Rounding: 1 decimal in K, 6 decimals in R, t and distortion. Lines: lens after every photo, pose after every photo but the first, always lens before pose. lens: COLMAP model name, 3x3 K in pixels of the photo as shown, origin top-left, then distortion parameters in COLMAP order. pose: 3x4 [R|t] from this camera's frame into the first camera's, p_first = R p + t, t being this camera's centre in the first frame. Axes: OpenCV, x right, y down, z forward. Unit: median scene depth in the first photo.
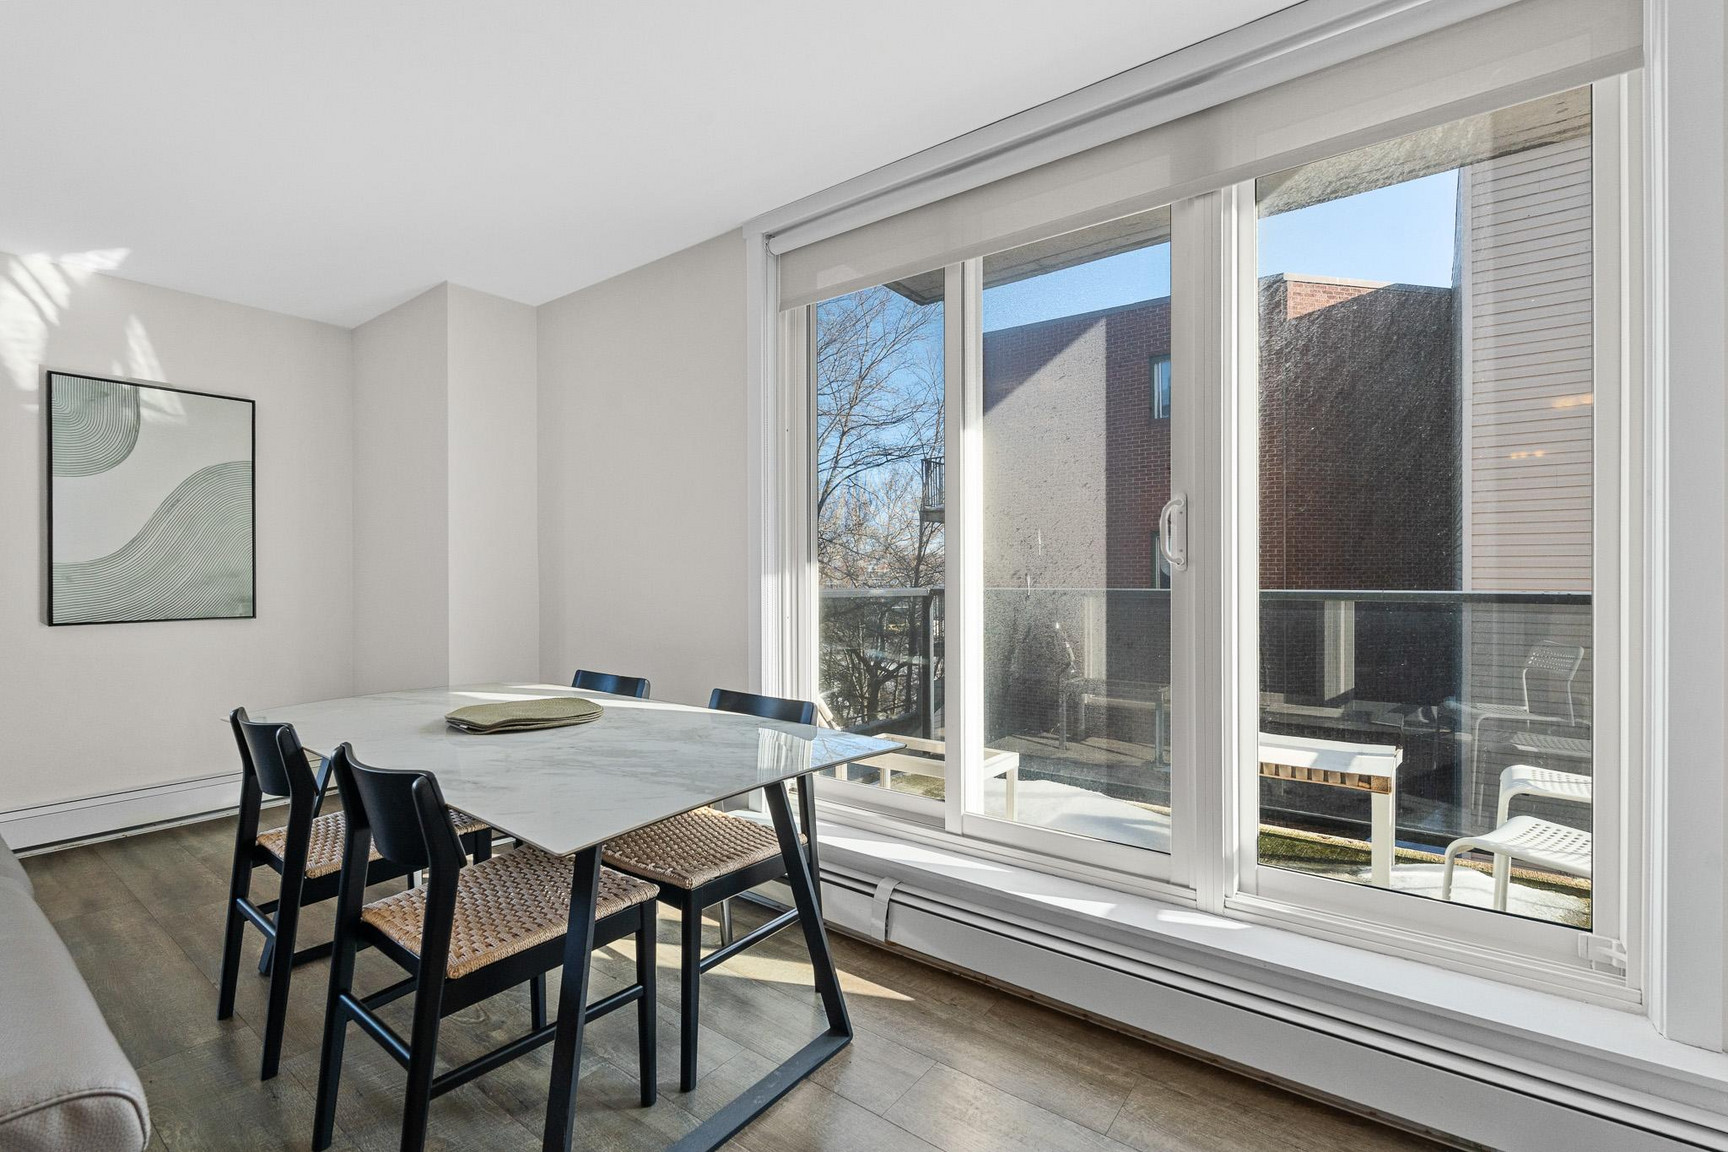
lens RADIAL K [[755.1, 0, 859.0], [0, 755.1, 574.1], [0, 0, 1]] dist [-0.000223, 0.000127]
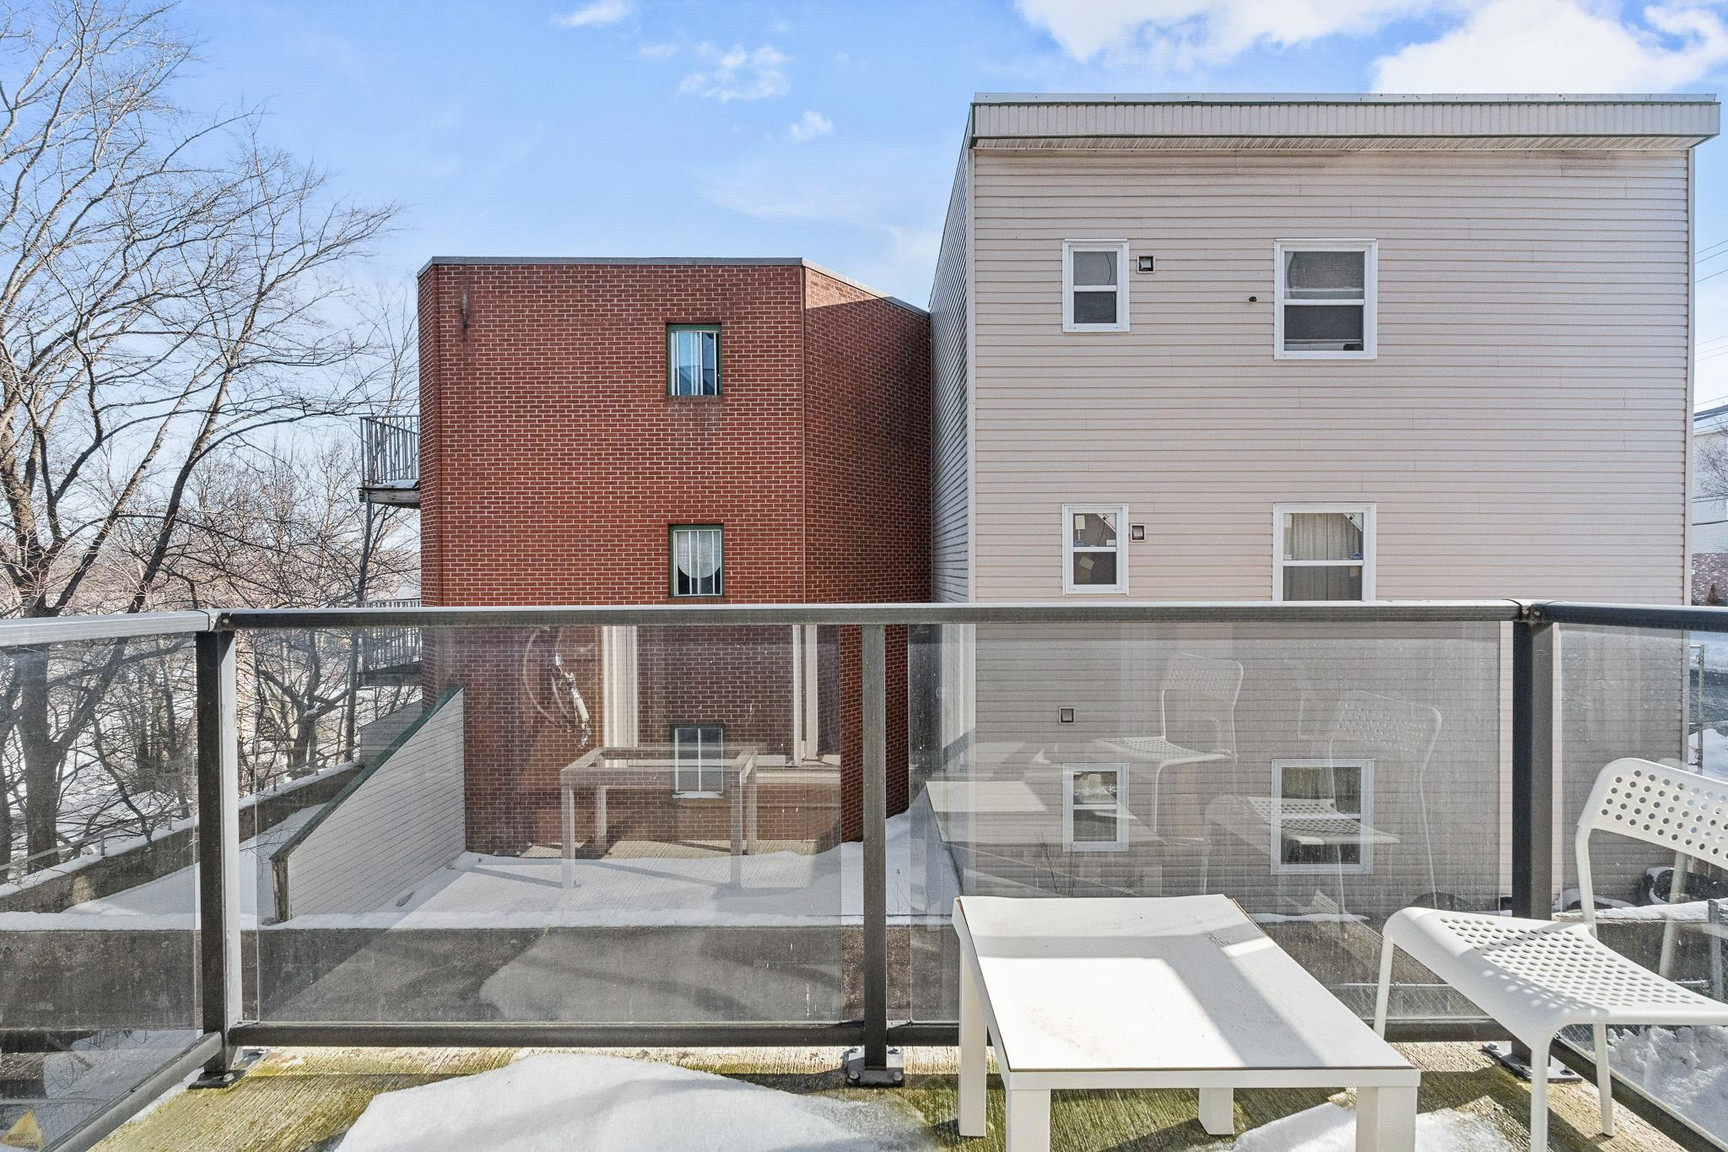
lens RADIAL K [[755.1, 0, 859.0], [0, 755.1, 574.1], [0, 0, 1]] dist [-0.000223, 0.000127]
pose [[0.801268, -0.000663, 0.598305, 0.153674], [0.001122, 0.999999, -0.000395, -0.000253], [-0.598305, 0.000988, 0.801268, 0.608284]]
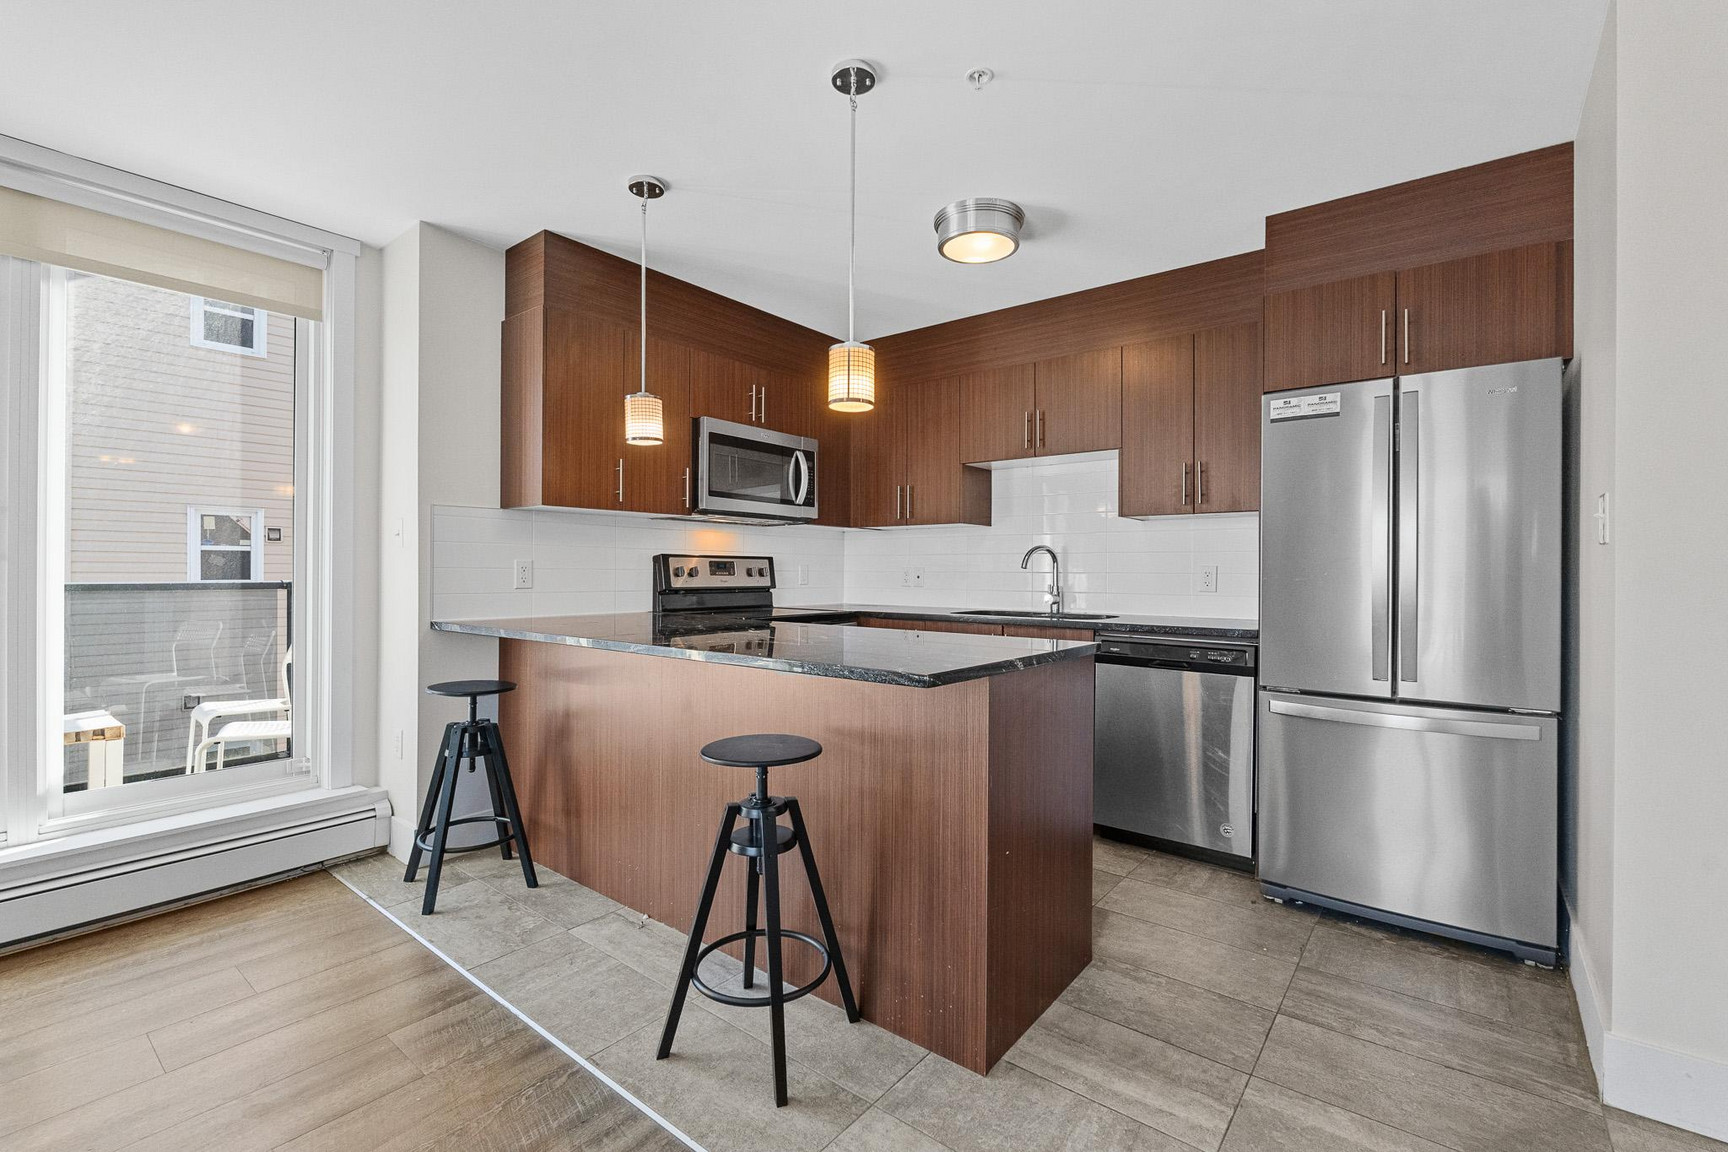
lens RADIAL K [[757.1, 0, 869.1], [0, 757.1, 568.8], [0, 0, 1]] dist [0.000742, 0.000036]
pose [[0.027232, 0.003366, 0.999623, -0.402439], [-0.001503, 0.999993, -0.003327, 0.000636], [-0.999628, -0.001411, 0.027237, -0.225047]]
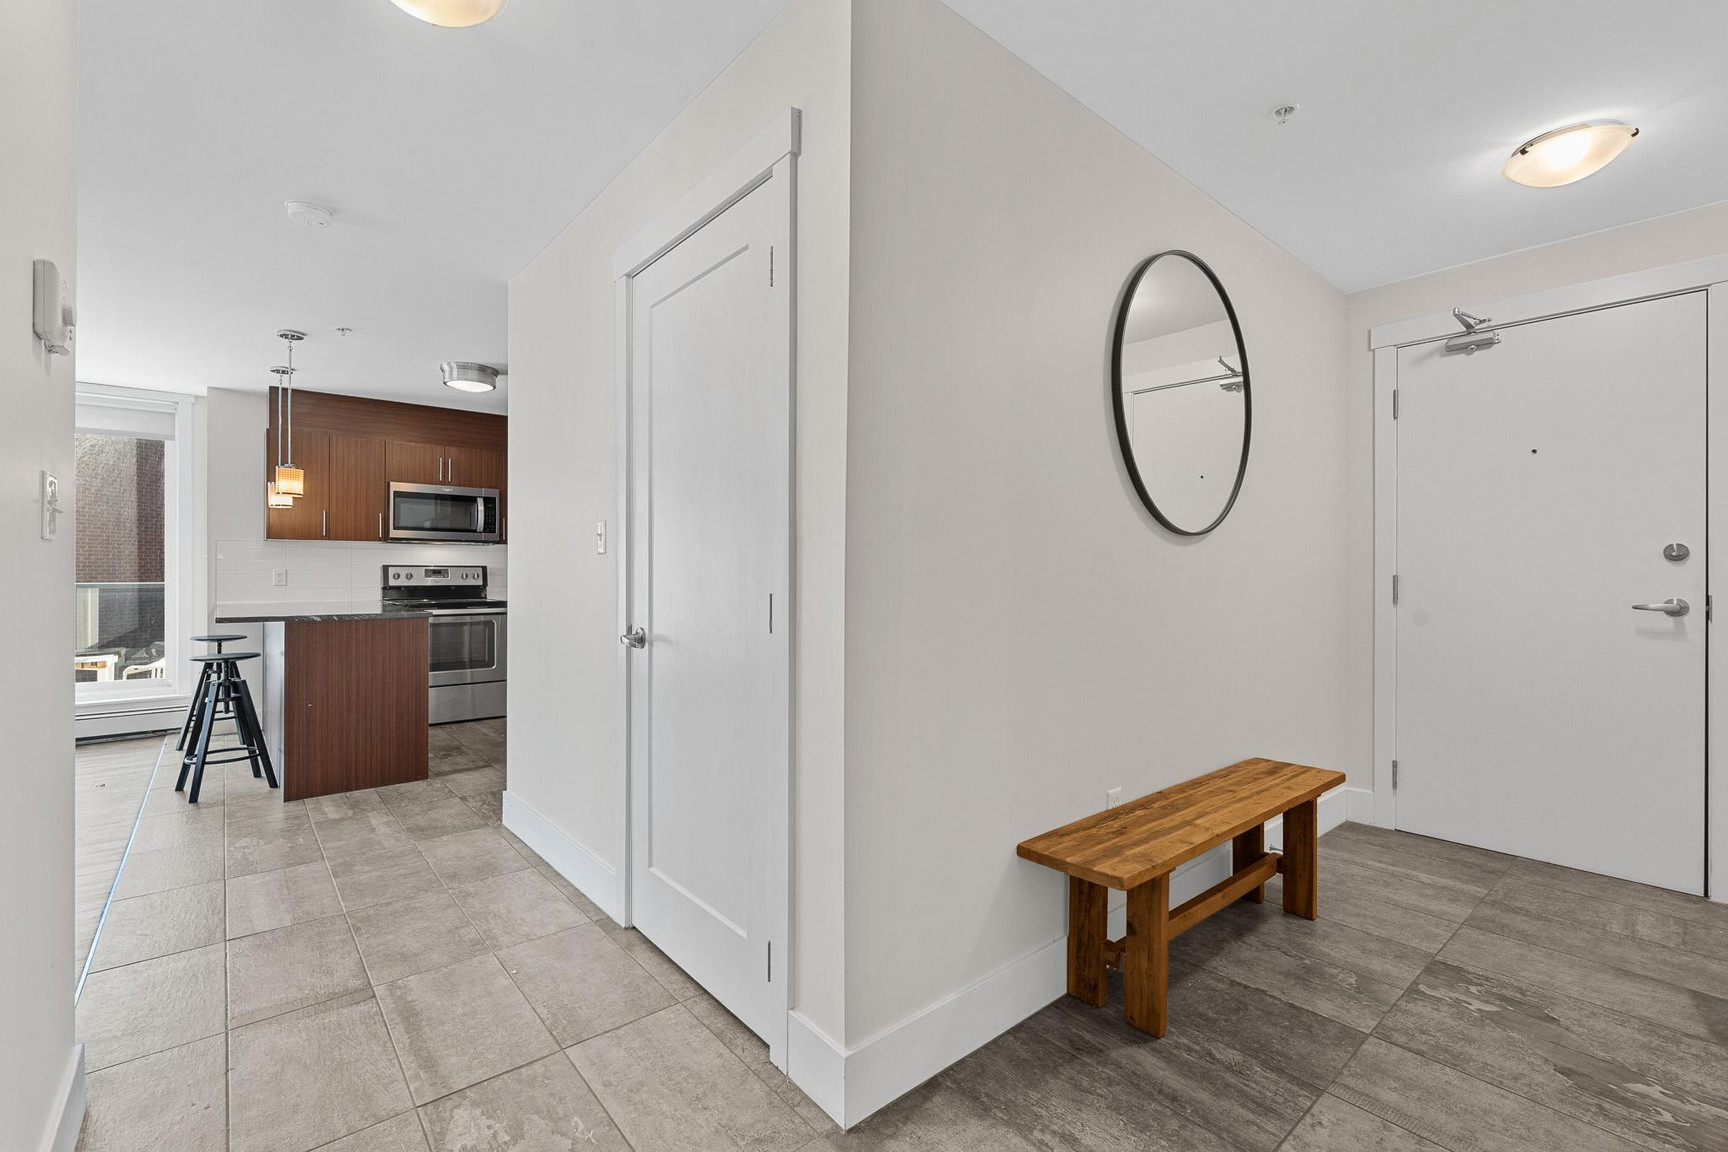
lens RADIAL K [[755.1, 0, 859.0], [0, 755.1, 574.1], [0, 0, 1]] dist [-0.000223, 0.000127]
pose [[0.223450, 0.002339, 0.974713, -0.736568], [0.000347, 0.999997, -0.002479, 0.002317], [-0.974715, 0.000892, 0.223448, -1.199089]]
